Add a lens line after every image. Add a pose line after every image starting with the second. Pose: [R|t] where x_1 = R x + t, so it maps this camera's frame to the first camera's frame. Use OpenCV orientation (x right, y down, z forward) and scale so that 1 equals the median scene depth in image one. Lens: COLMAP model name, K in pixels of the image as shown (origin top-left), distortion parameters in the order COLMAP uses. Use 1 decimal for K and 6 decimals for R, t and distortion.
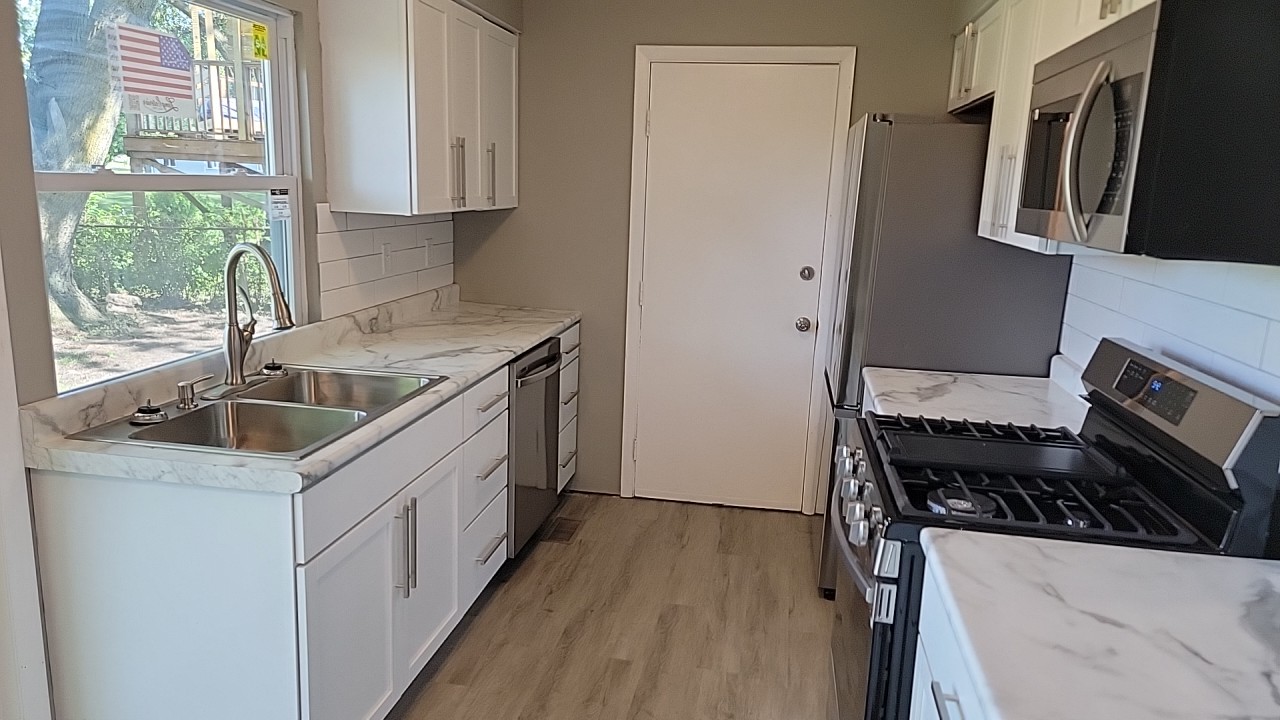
lens RADIAL K [[879.4, 0, 624.9], [0, 879.4, 363.9], [0, 0, 1]] dist [0.090380, -0.061195]
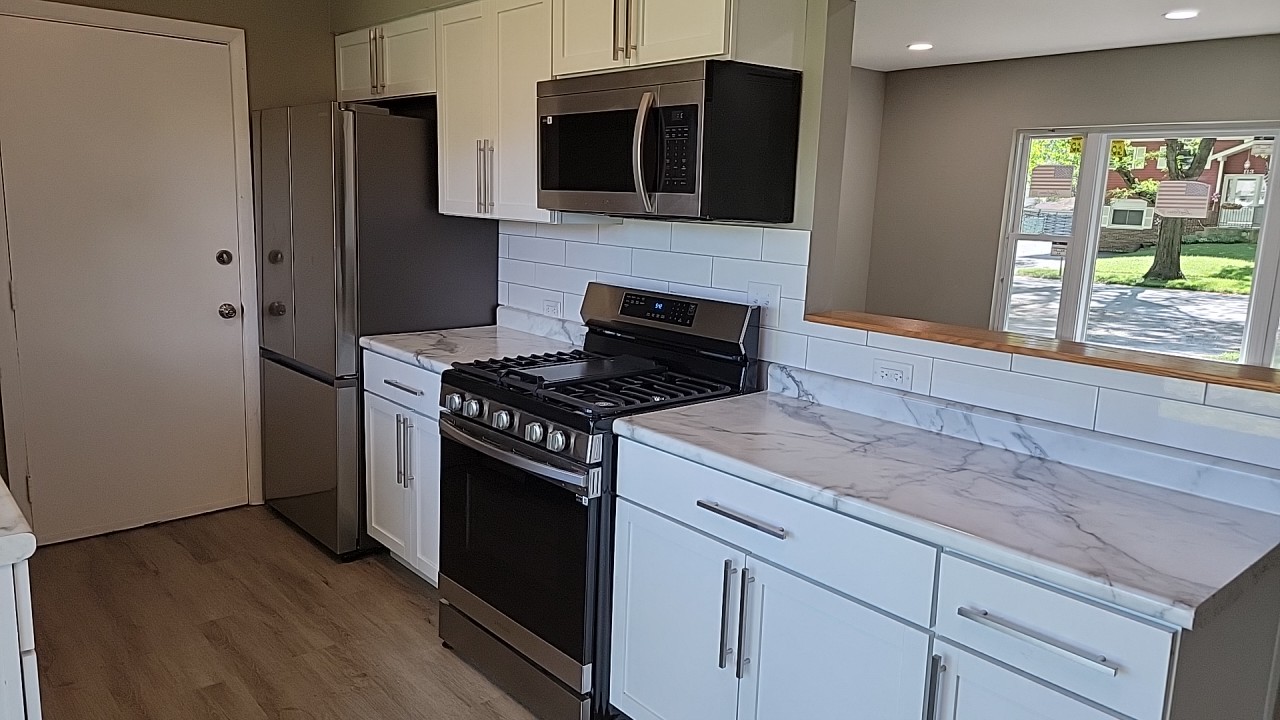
lens RADIAL K [[891.7, 0, 640.0], [0, 891.7, 353.2], [0, 0, 1]] dist [0.077427, -0.065776]
pose [[0.626511, -0.149516, 0.764937, -0.394919], [0.145786, 0.986587, 0.073435, -0.008465], [-0.765657, 0.065509, 0.639905, 0.040792]]
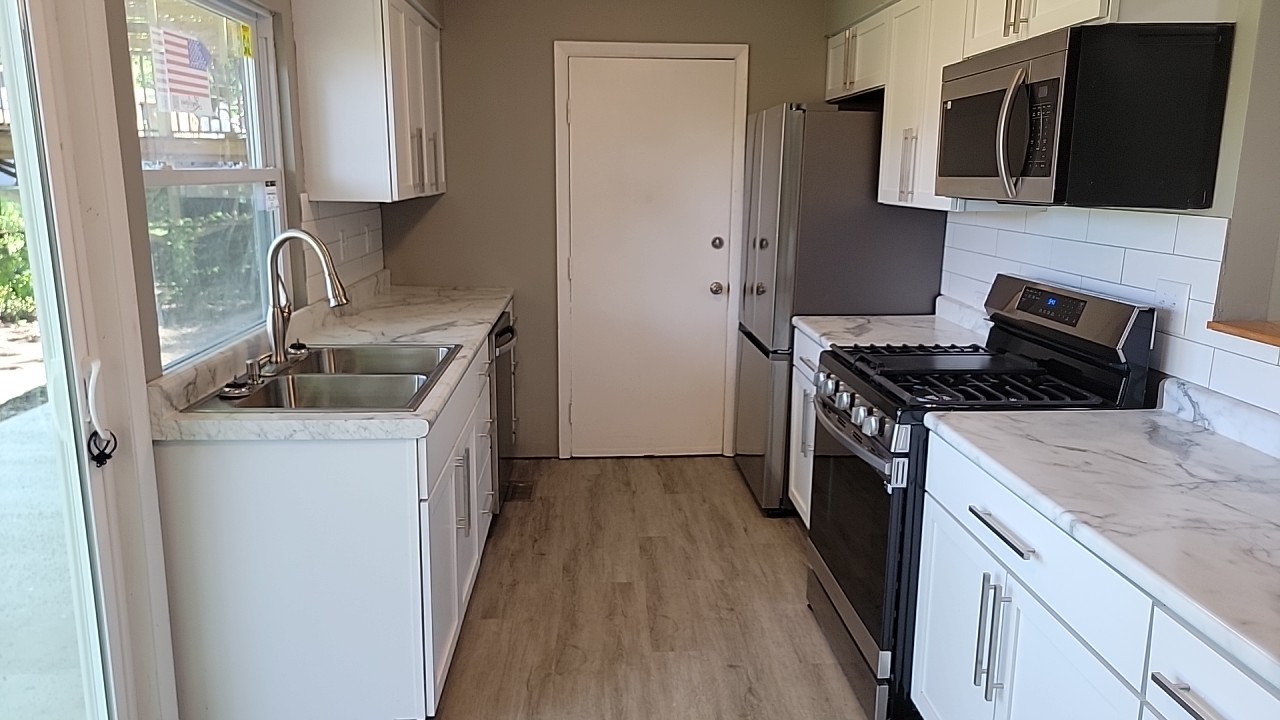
lens RADIAL K [[891.7, 0, 640.0], [0, 891.7, 353.2], [0, 0, 1]] dist [0.077427, -0.065776]
pose [[0.972031, -0.072799, 0.223286, -0.221916], [0.072236, 0.997330, 0.010699, 0.027443], [-0.223469, 0.005729, 0.974694, -0.135792]]
